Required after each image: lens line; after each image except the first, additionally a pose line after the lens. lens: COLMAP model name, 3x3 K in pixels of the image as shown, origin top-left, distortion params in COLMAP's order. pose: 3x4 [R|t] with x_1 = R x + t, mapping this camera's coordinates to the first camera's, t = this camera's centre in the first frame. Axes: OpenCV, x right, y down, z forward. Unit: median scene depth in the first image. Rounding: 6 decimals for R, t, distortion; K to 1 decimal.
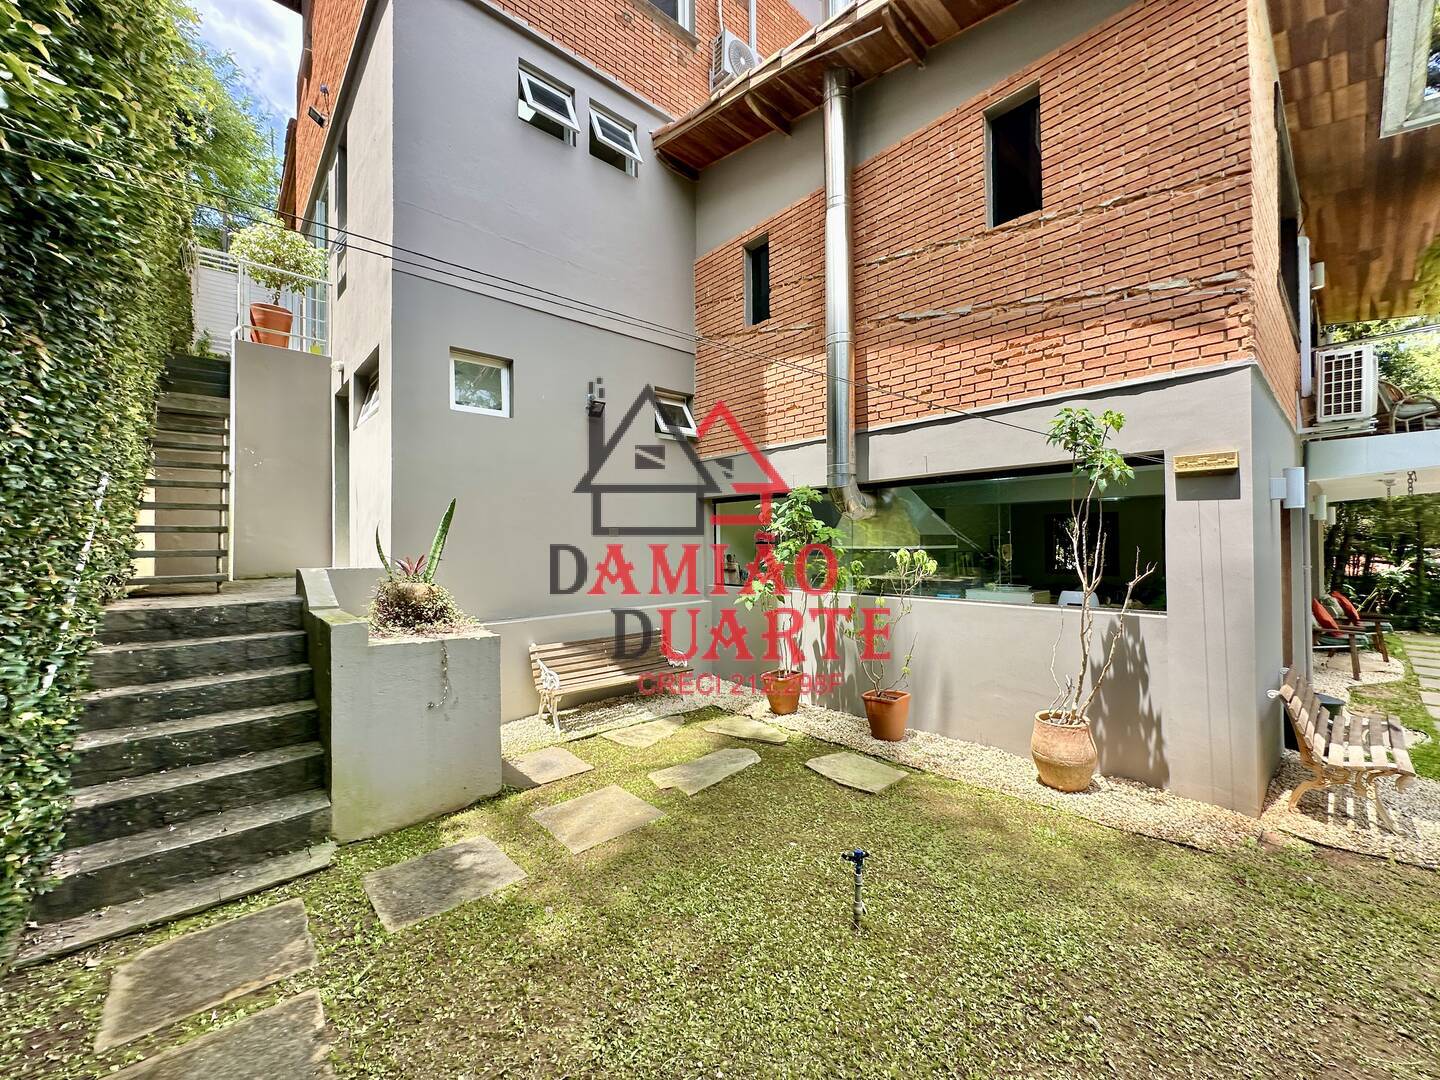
lens RADIAL K [[575.8, 0, 720.8], [0, 575.8, 536.6], [0, 0, 1]] dist [-0.003603, 0.000744]
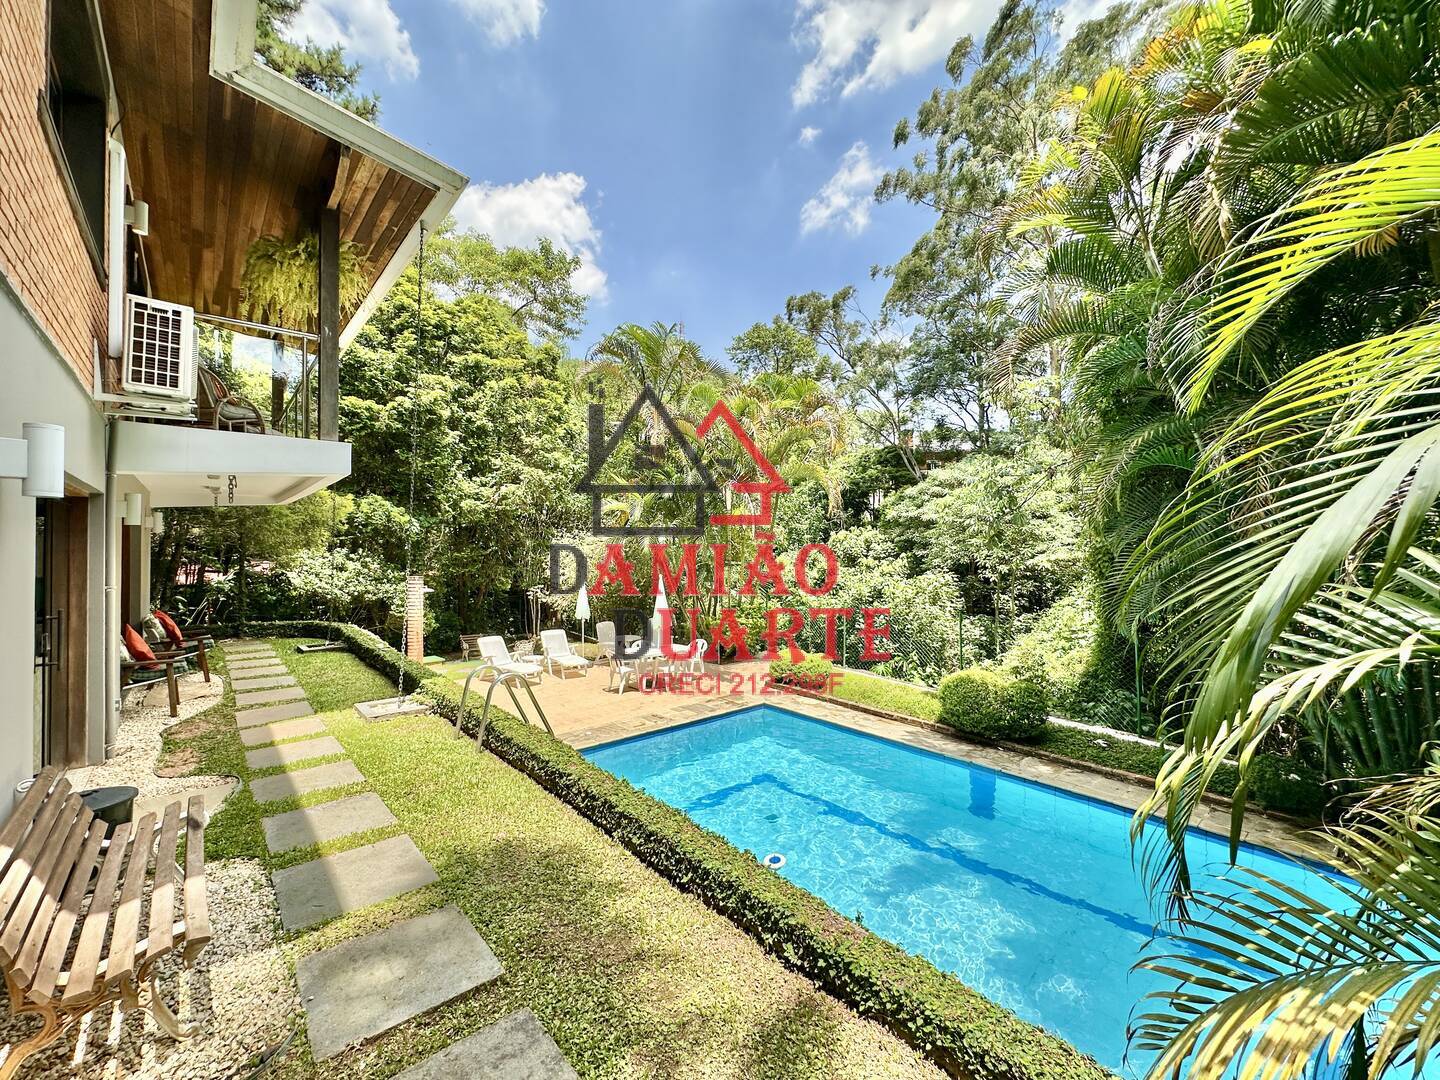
lens RADIAL K [[575.8, 0, 719.7], [0, 575.8, 541.8], [0, 0, 1]] dist [-0.003603, 0.000744]
pose [[-0.002752, 0.015066, 0.999883, 0.256072], [-0.009283, 0.999843, -0.015091, -0.002341], [-0.999953, -0.009323, -0.002611, 0.200037]]
